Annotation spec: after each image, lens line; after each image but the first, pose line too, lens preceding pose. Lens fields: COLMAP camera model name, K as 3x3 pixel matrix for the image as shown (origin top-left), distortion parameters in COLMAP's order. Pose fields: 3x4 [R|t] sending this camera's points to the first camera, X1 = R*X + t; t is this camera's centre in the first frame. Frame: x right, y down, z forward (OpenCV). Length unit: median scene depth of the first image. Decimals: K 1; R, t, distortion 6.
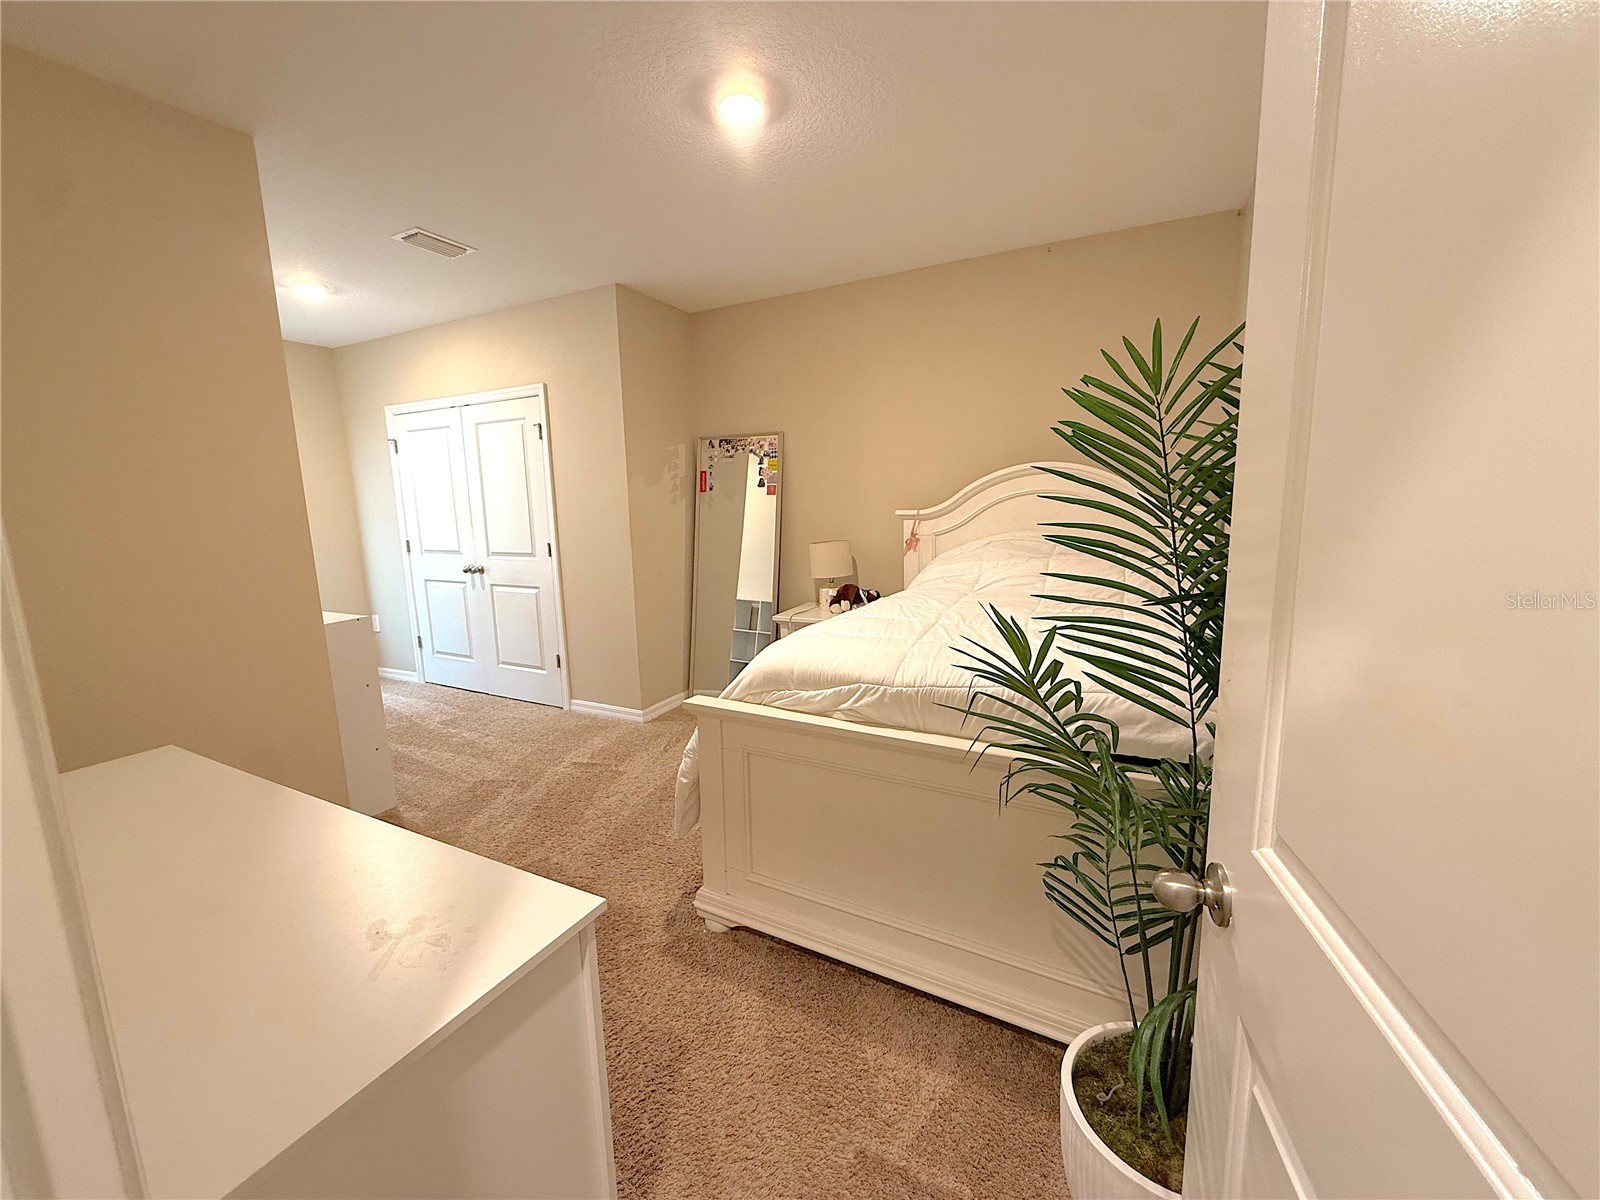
lens RADIAL K [[633.7, 0, 796.1], [0, 633.7, 599.1], [0, 0, 1]] dist [-0.001446, 0.000350]
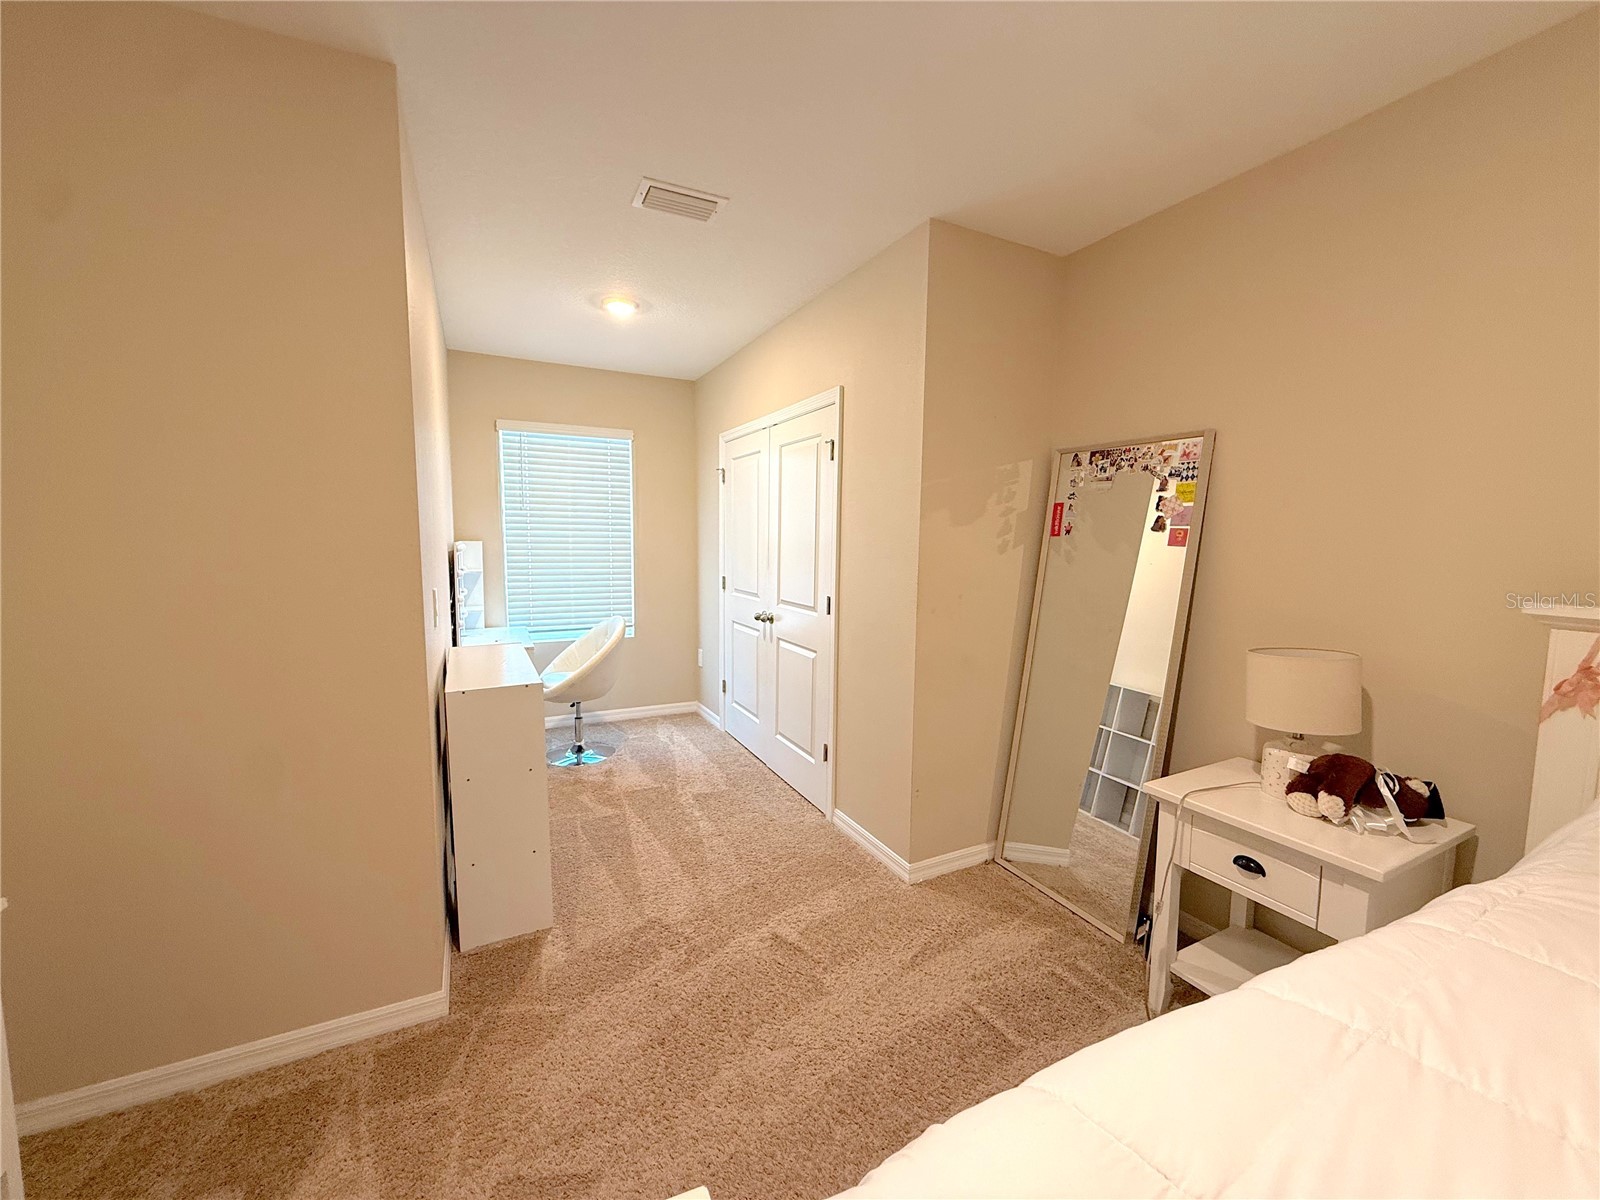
lens RADIAL K [[633.7, 0, 796.1], [0, 633.7, 599.1], [0, 0, 1]] dist [-0.001446, 0.000350]
pose [[0.806255, 0.091756, -0.584408, 0.019710], [-0.122139, 0.992432, -0.012685, -0.071106], [0.578821, 0.081606, 0.811361, 0.364722]]
